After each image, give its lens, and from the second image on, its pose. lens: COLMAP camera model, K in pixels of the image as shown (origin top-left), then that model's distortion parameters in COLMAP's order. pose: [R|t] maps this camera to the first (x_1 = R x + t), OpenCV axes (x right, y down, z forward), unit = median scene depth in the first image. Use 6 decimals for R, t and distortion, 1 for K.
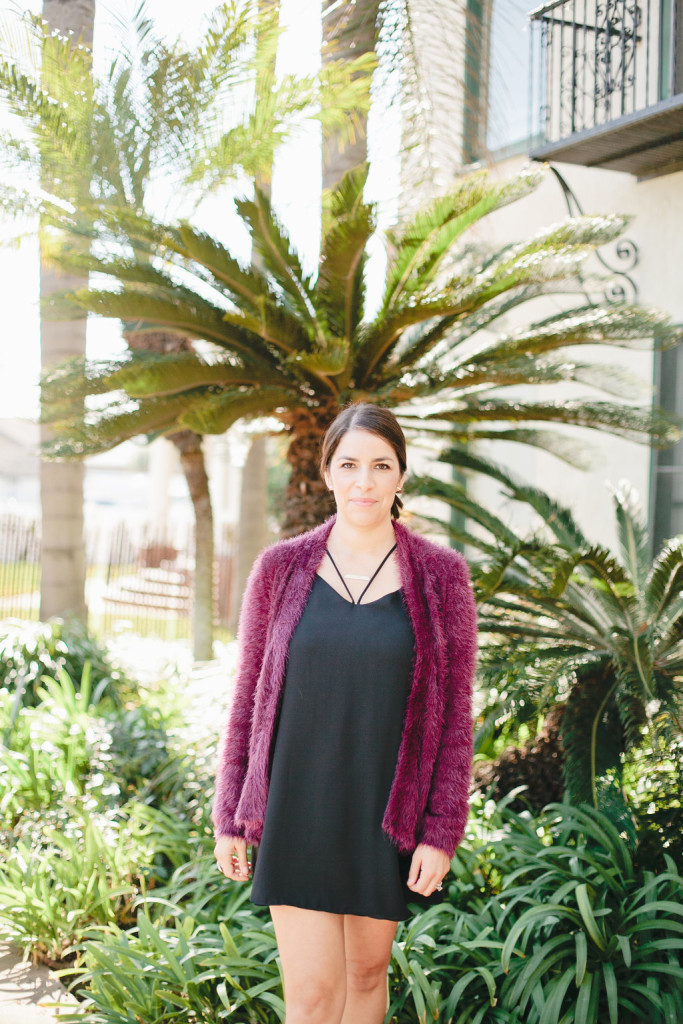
lens RADIAL K [[1448.5, 0, 330.2], [0, 1448.5, 545.3], [0, 0, 1]] dist [-0.090508, 0.000000]
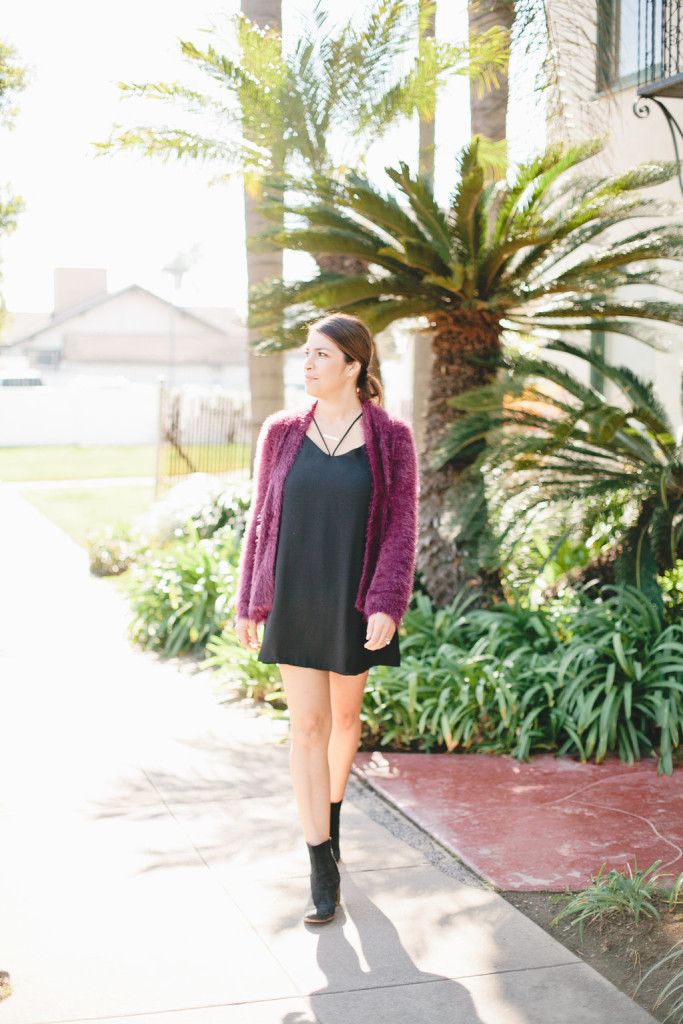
lens RADIAL K [[1448.5, 0, 341.0], [0, 1448.5, 513.3], [0, 0, 1]] dist [-0.090508, 0.000000]
pose [[0.991303, -0.009891, -0.131226, 0.063184], [0.017623, 0.998167, 0.057890, 0.013975], [0.130413, -0.059699, 0.989661, -0.364975]]
